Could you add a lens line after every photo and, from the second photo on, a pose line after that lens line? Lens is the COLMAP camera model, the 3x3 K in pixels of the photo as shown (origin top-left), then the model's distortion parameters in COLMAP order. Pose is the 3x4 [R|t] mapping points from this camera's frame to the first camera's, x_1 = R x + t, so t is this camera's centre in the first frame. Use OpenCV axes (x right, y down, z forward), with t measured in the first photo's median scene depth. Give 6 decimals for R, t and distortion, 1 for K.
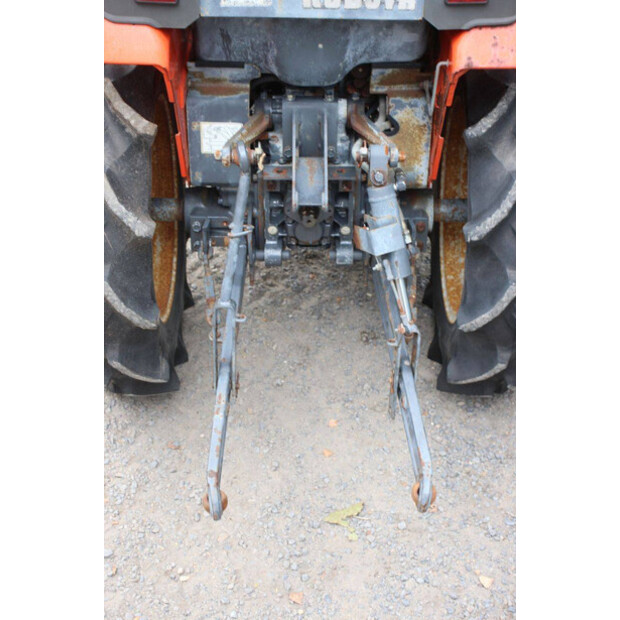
lens RADIAL K [[1102.0, 0, 313.5], [0, 1102.0, 312.4], [0, 0, 1]] dist [0.204965, 0.256118]
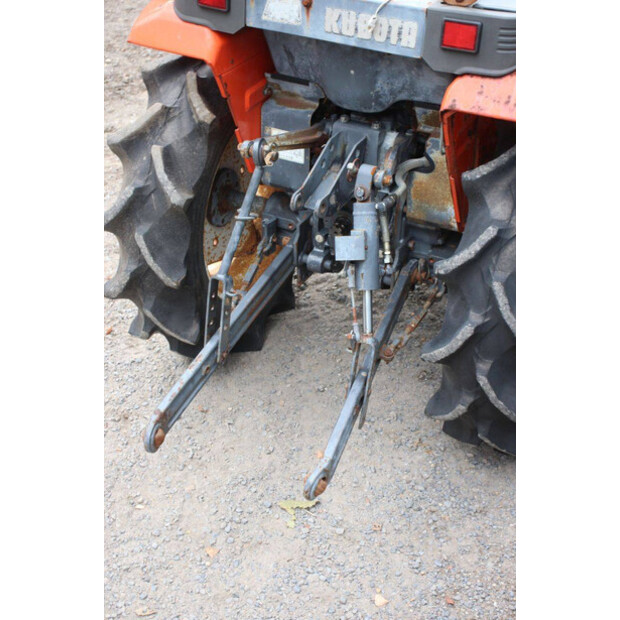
lens RADIAL K [[1122.6, 0, 311.9], [0, 1122.6, 313.9], [0, 0, 1]] dist [0.236075, 0.165647]
pose [[0.888872, 0.244893, -0.387213, 0.442321], [-0.278965, 0.959720, -0.033406, 0.039897], [0.363435, 0.137712, 0.921385, -0.025041]]
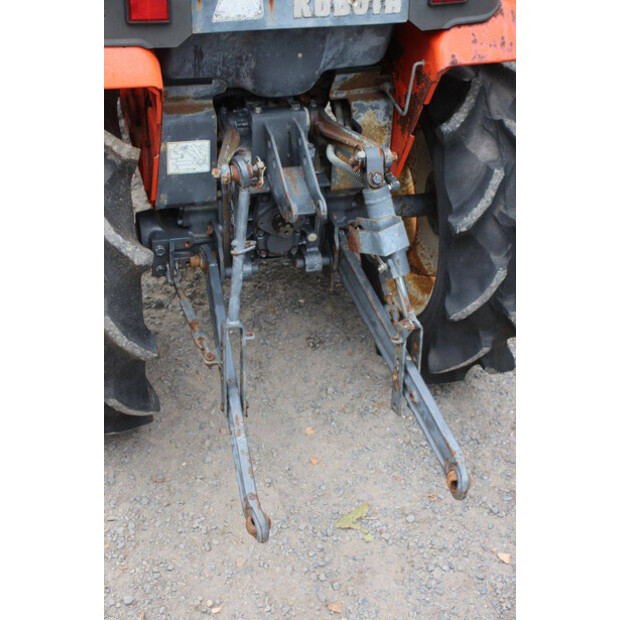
lens RADIAL K [[1102.0, 0, 313.5], [0, 1102.0, 312.4], [0, 0, 1]] dist [0.204965, 0.256118]
pose [[0.964323, -0.126321, 0.232647, -0.230079], [0.128476, 0.991695, 0.005930, -0.013545], [-0.231464, 0.024172, 0.972543, 0.028193]]
